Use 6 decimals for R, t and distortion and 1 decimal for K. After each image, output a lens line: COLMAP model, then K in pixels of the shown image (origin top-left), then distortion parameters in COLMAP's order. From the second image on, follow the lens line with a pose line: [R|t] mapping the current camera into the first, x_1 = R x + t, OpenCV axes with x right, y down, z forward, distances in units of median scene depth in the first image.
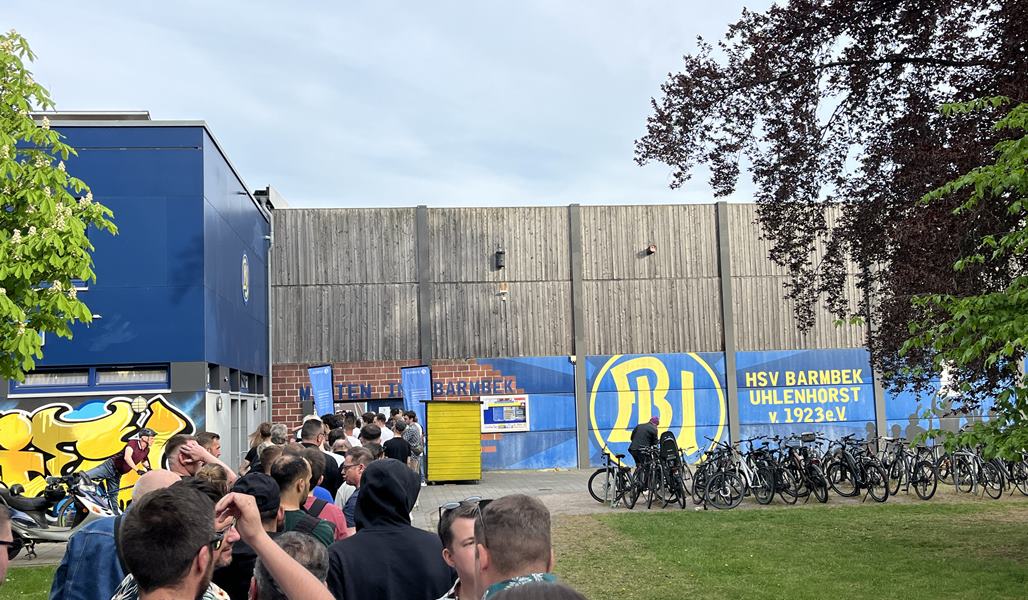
lens RADIAL K [[1057.7, 0, 514.0], [0, 1057.7, 300.0], [0, 0, 1]] dist [0.176012, -0.495633]
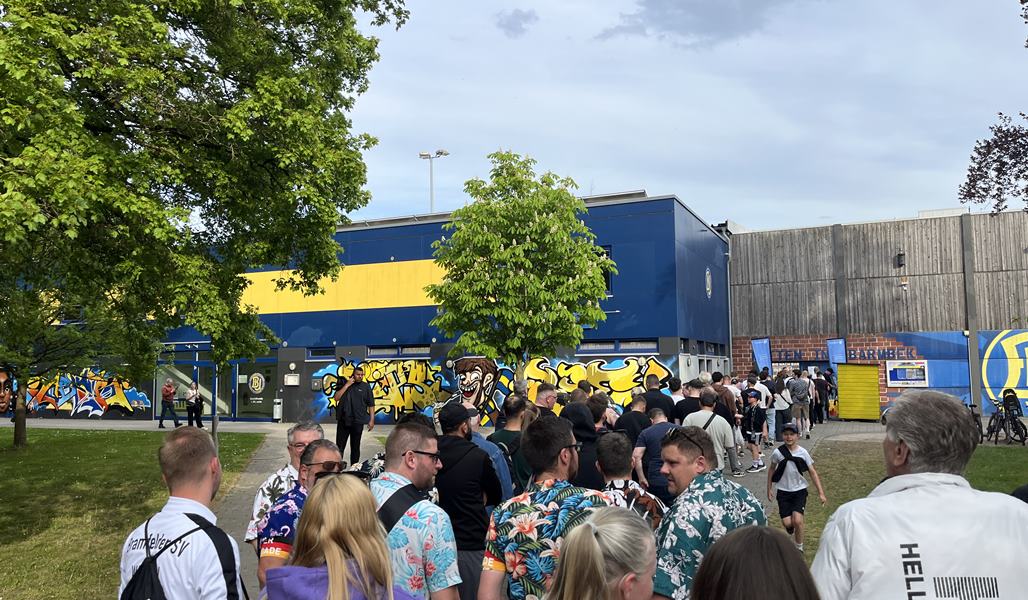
lens RADIAL K [[791.4, 0, 514.0], [0, 791.4, 300.0], [0, 0, 1]] dist [0.091111, -0.115320]
pose [[0.863044, -0.022544, -0.504625, 0.078611], [0.032695, 0.999402, 0.011269, -0.015097], [0.504069, -0.026224, 0.863265, -0.139185]]
